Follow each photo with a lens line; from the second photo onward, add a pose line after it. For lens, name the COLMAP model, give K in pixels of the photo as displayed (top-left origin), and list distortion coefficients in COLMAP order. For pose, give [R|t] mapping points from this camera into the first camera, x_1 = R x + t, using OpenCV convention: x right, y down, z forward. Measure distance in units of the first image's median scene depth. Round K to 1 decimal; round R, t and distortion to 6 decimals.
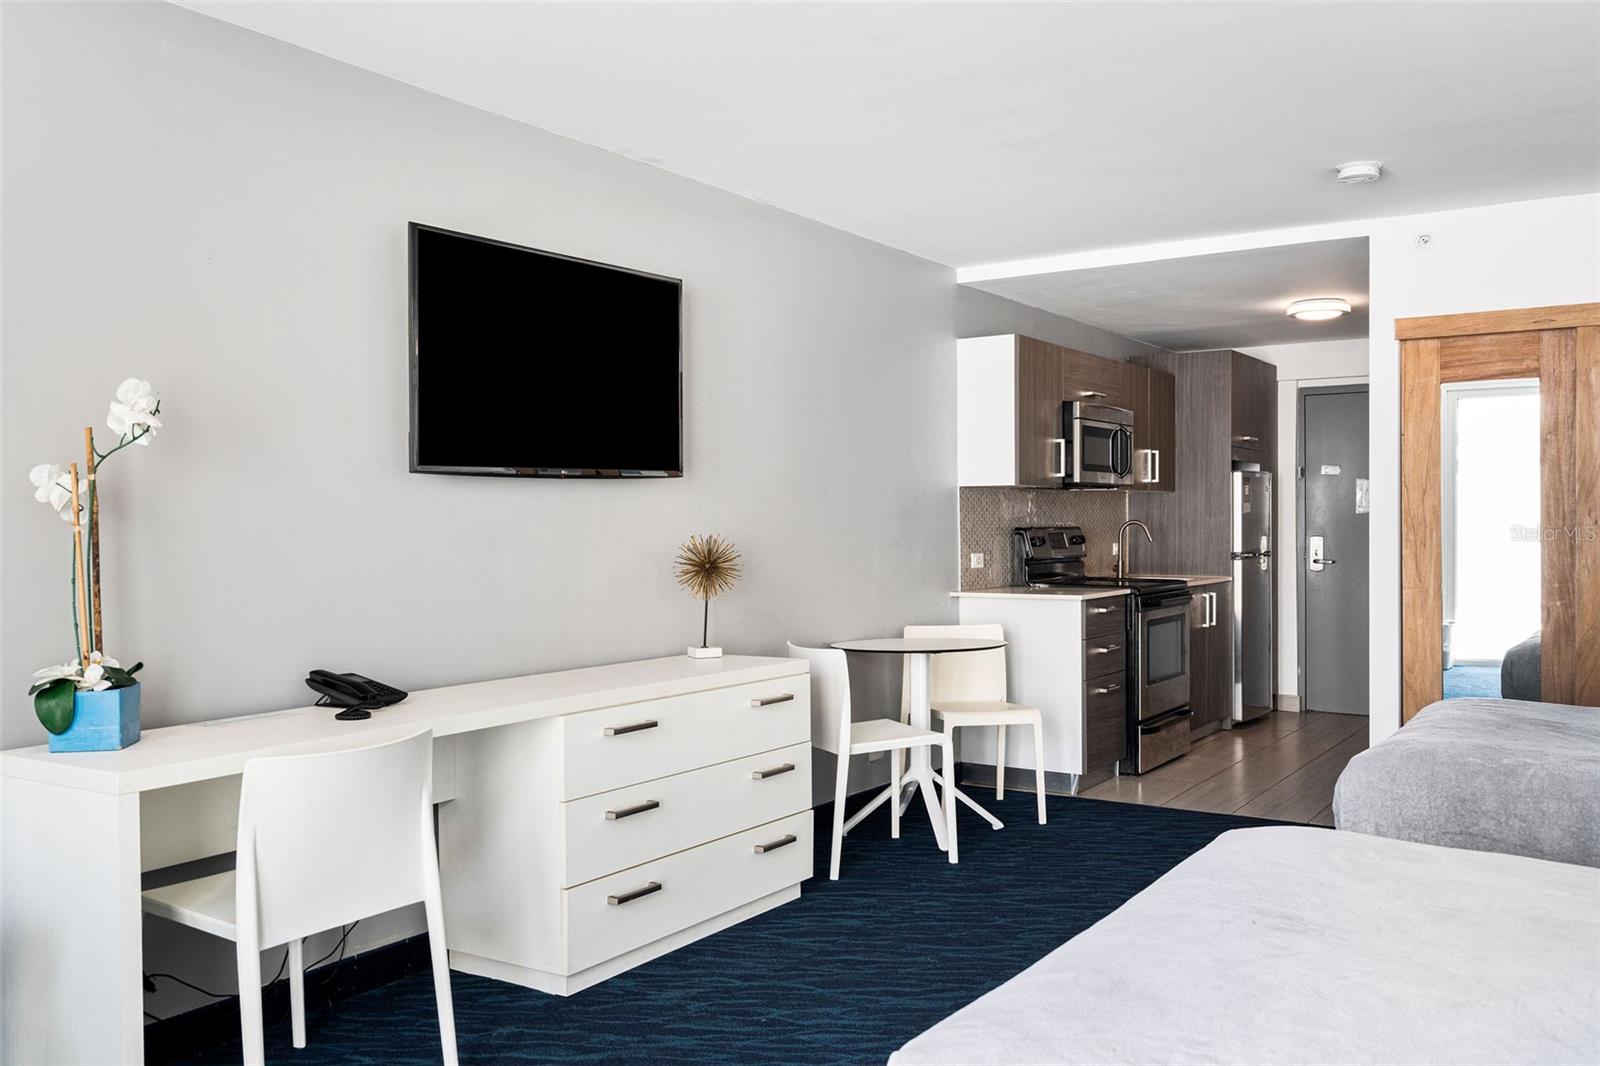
lens RADIAL K [[1342.4, 0, 790.4], [0, 1342.4, 532.5], [0, 0, 1]] dist [0.006473, -0.001967]
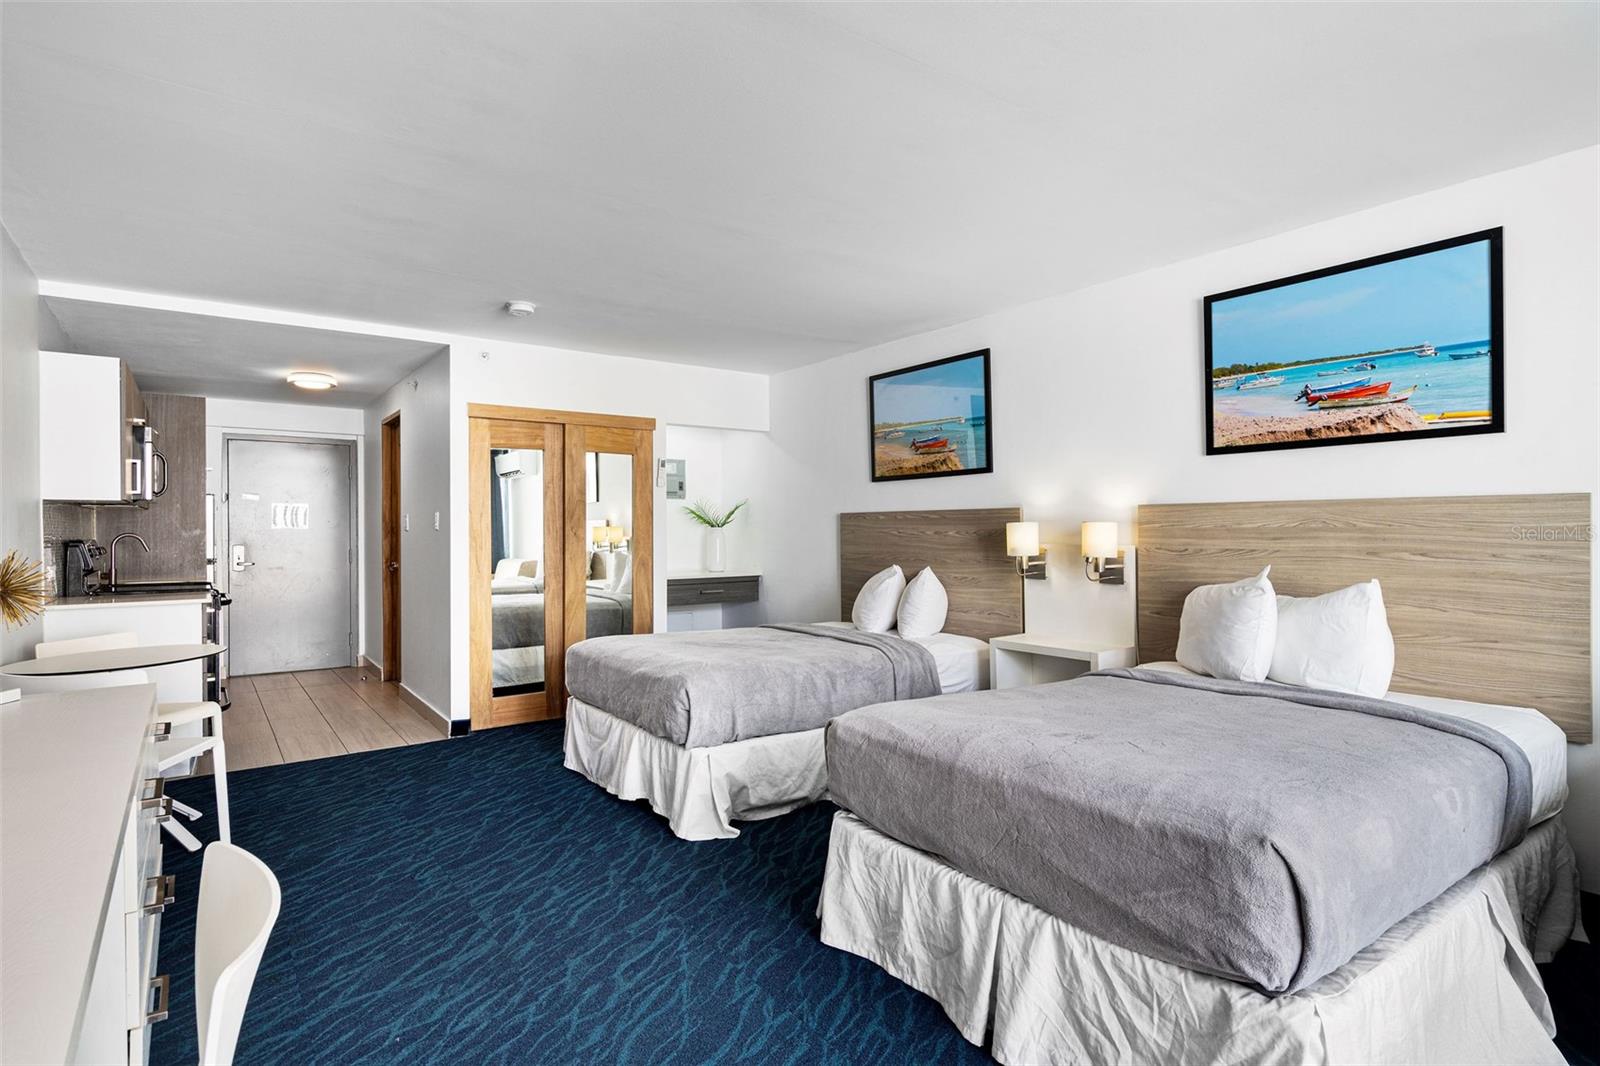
lens RADIAL K [[820.6, 0, 794.1], [0, 820.6, 534.0], [0, 0, 1]] dist [0.000931, 0.001179]
pose [[0.347798, -0.001220, 0.937569, -0.301838], [0.009137, 0.999956, -0.002088, -0.002856], [-0.937525, 0.009293, 0.347793, 0.320284]]
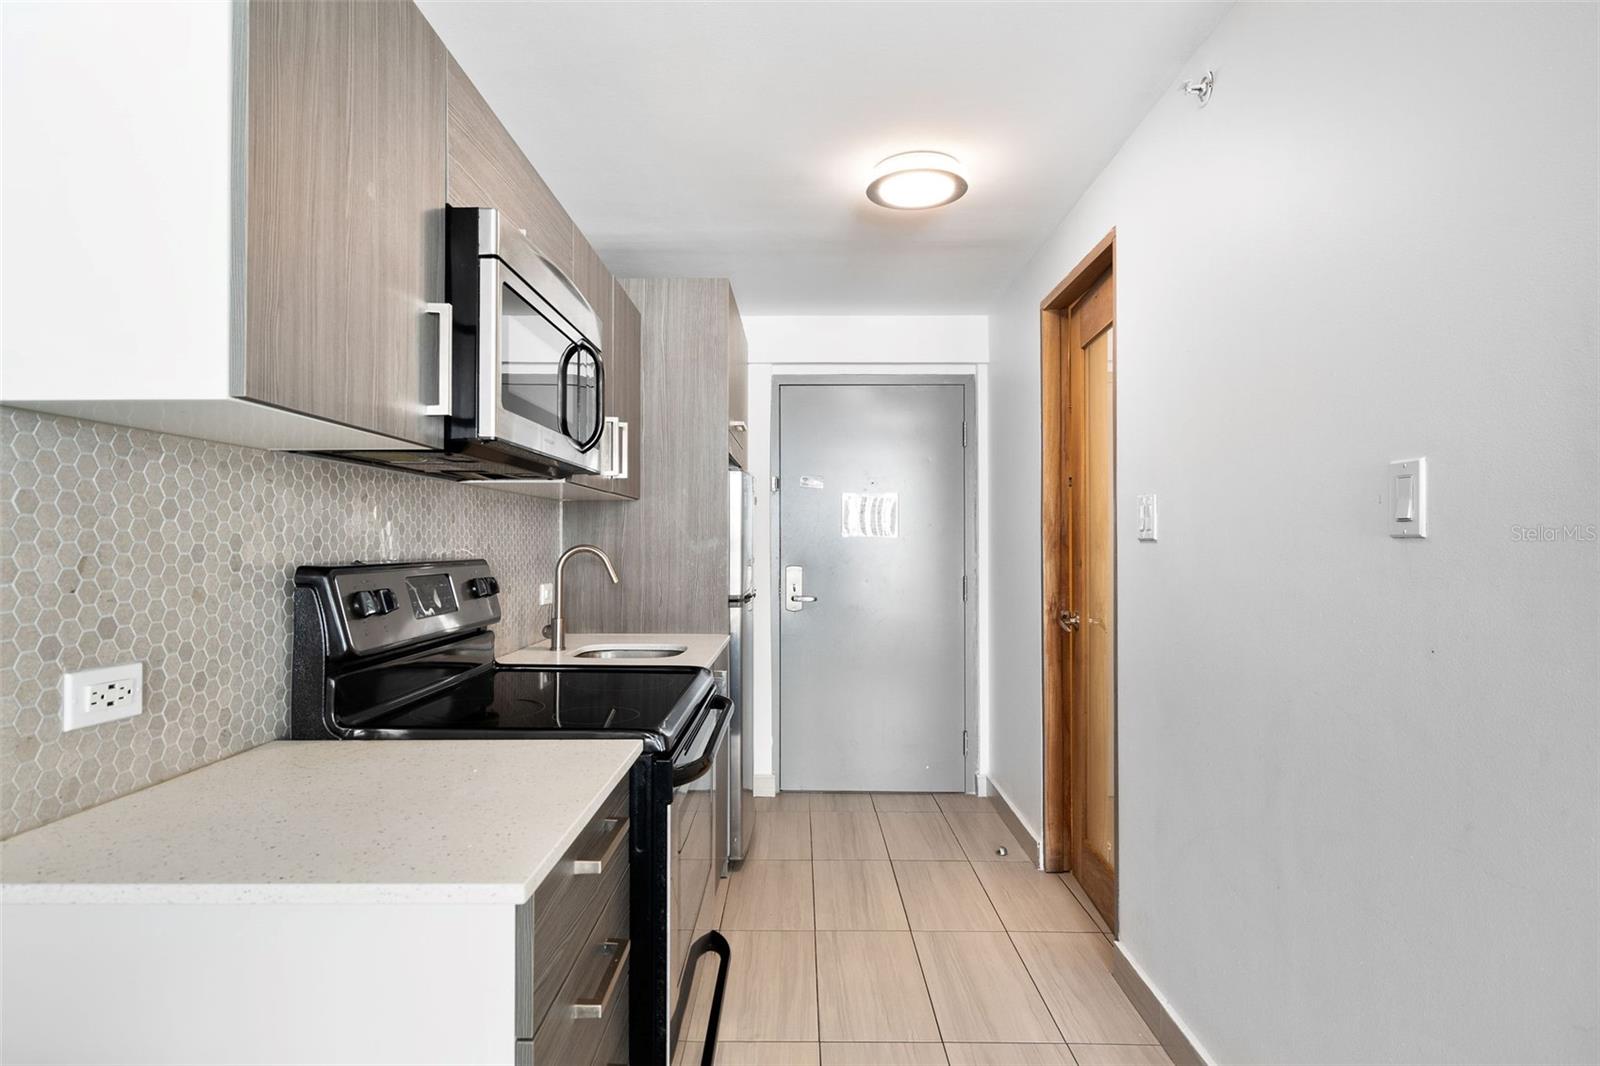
lens RADIAL K [[854.7, 0, 800.2], [0, 854.7, 526.9], [0, 0, 1]] dist [0.001368, 0.000016]
pose [[0.833678, 0.014657, 0.552056, 0.197059], [0.001080, 0.999603, -0.028171, -0.009705], [-0.552250, 0.024082, 0.833331, 0.957994]]
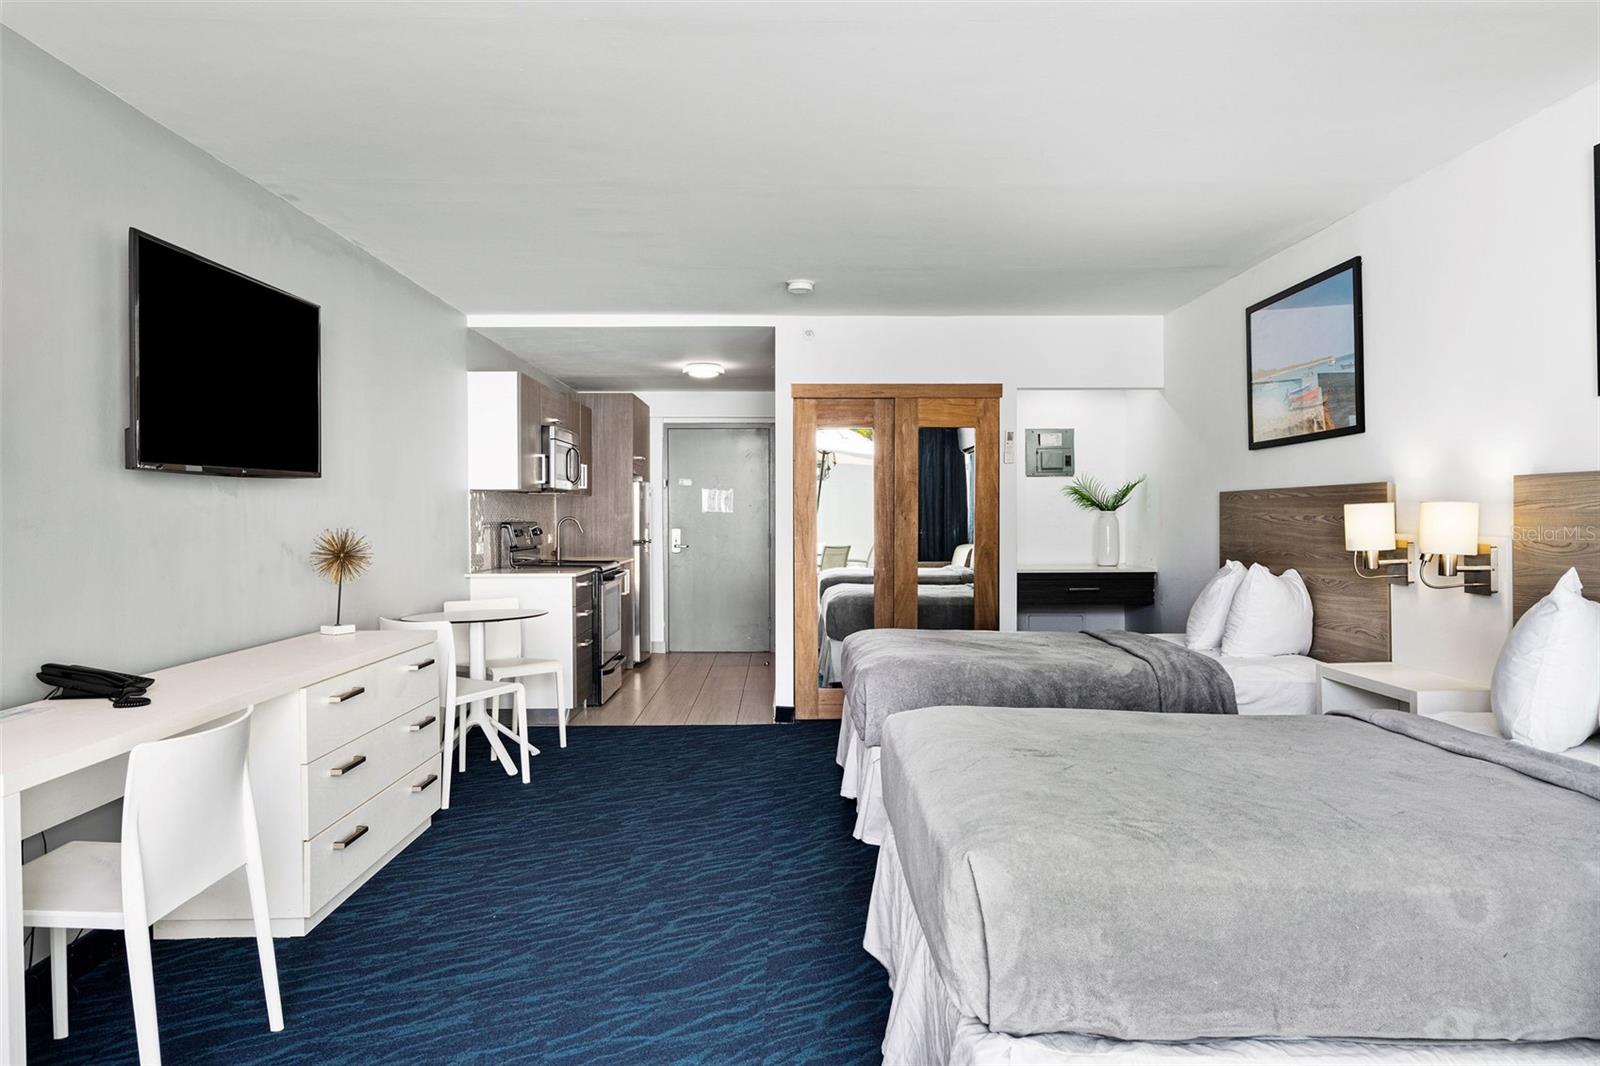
lens RADIAL K [[1045.8, 0, 797.2], [0, 1045.8, 531.5], [0, 0, 1]] dist [-0.002710, -0.000163]
pose [[0.825117, -0.005078, 0.564939, -0.208387], [0.002614, 0.999983, 0.005170, 0.000922], [-0.564956, -0.002790, 0.825117, 0.026713]]
